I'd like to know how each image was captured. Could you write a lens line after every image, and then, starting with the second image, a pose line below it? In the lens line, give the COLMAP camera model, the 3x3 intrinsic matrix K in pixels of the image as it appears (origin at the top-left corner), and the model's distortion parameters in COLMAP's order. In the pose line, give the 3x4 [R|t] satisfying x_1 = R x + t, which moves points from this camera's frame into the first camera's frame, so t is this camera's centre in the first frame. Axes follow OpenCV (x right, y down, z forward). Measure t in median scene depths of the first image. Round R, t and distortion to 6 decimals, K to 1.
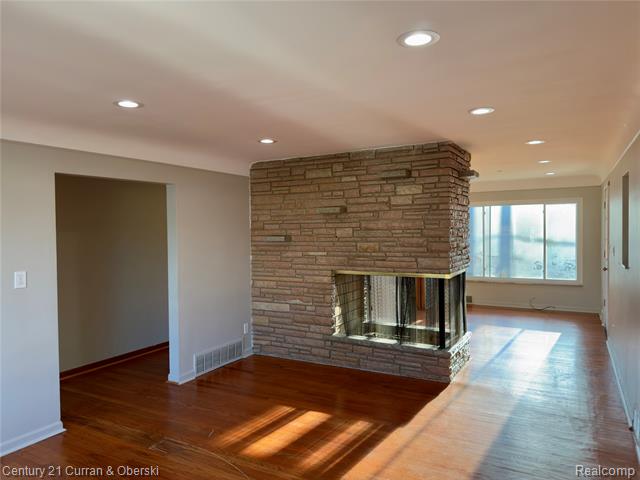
lens RADIAL K [[450.7, 0, 320.0], [0, 450.7, 240.0], [0, 0, 1]] dist [0.083256, -0.116059]
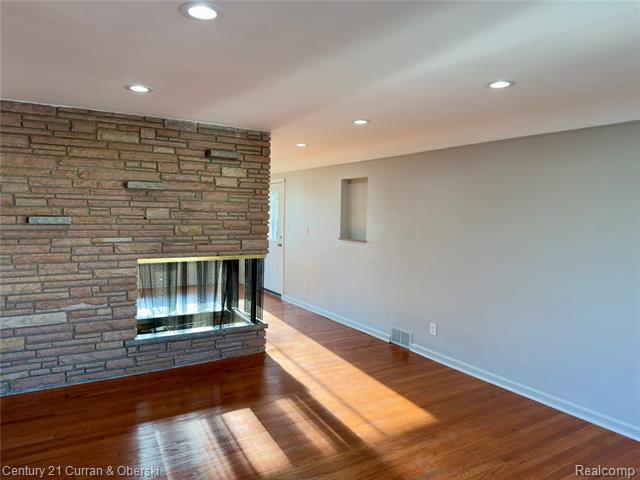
lens RADIAL K [[450.7, 0, 320.0], [0, 450.7, 240.0], [0, 0, 1]] dist [0.083256, -0.116059]
pose [[0.472414, -0.031589, 0.880811, -0.561922], [-0.002077, 0.999315, 0.036953, 0.001053], [-0.881375, -0.019287, 0.472024, 0.333692]]
